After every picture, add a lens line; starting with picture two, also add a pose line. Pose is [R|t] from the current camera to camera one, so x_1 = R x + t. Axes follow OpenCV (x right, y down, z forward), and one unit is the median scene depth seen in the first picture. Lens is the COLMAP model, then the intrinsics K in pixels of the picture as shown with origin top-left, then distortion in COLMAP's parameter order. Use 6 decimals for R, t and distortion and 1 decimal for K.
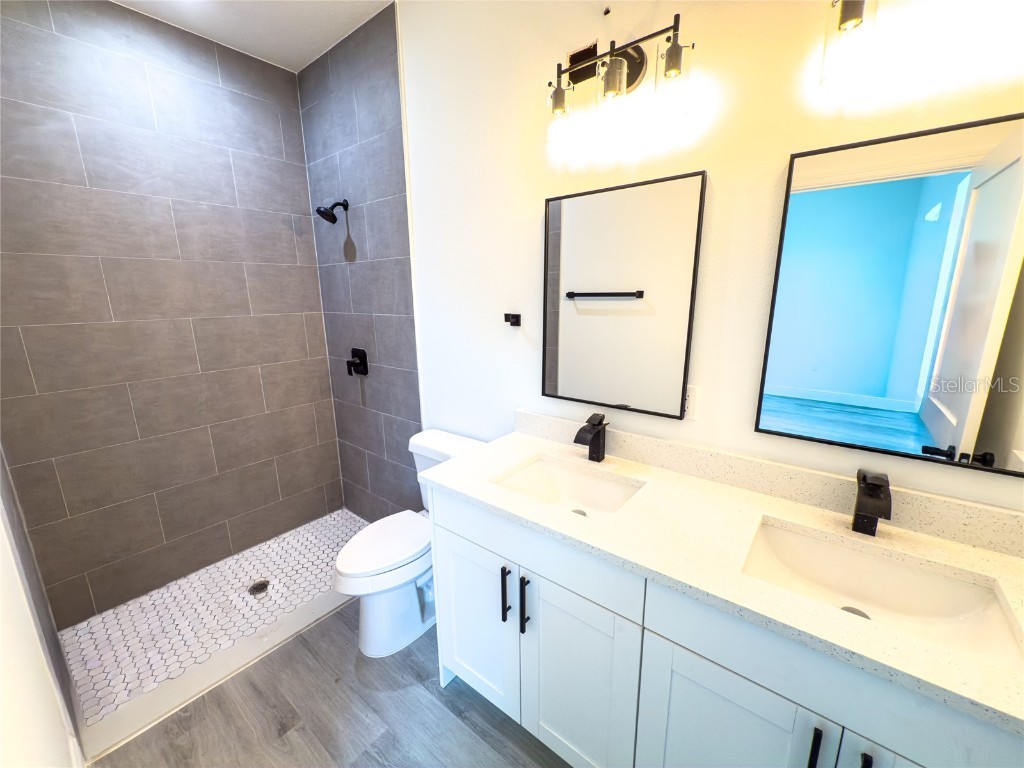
lens RADIAL K [[407.9, 0, 543.0], [0, 407.9, 399.5], [0, 0, 1]] dist [-0.001353, 0.000045]
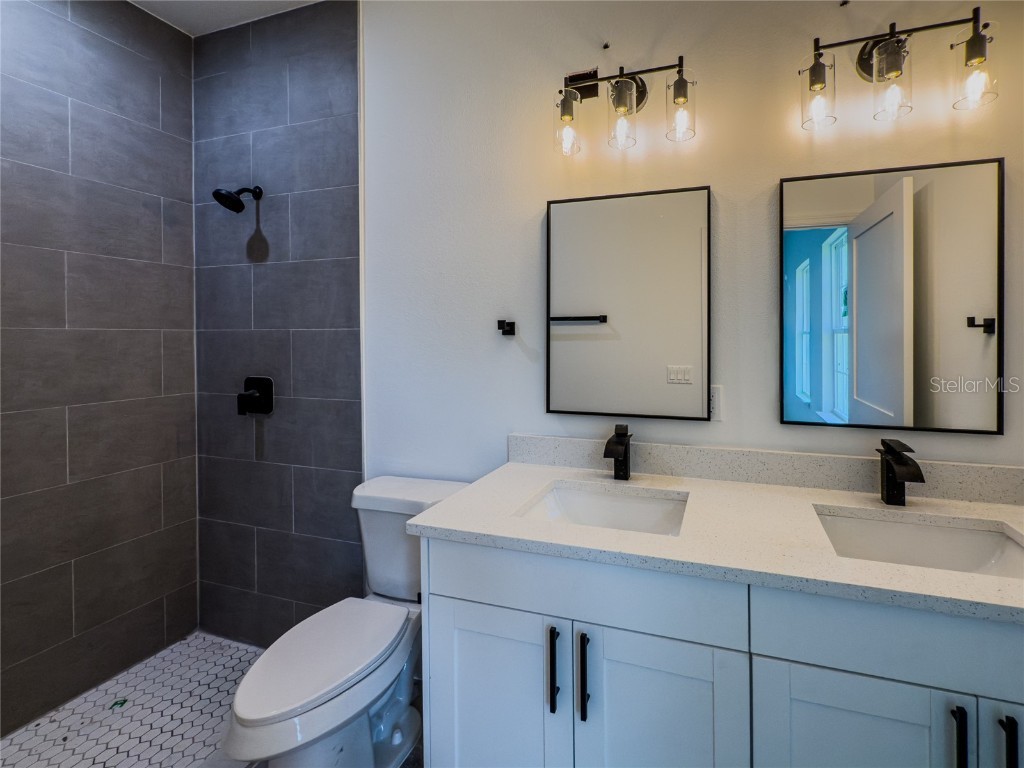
lens RADIAL K [[437.6, 0, 553.0], [0, 437.6, 383.0], [0, 0, 1]] dist [-0.000624, -0.000530]
pose [[0.930287, -0.012597, 0.366617, -0.275131], [0.092743, 0.975019, -0.201833, 0.098108], [-0.354916, 0.221763, 0.908216, 0.125358]]
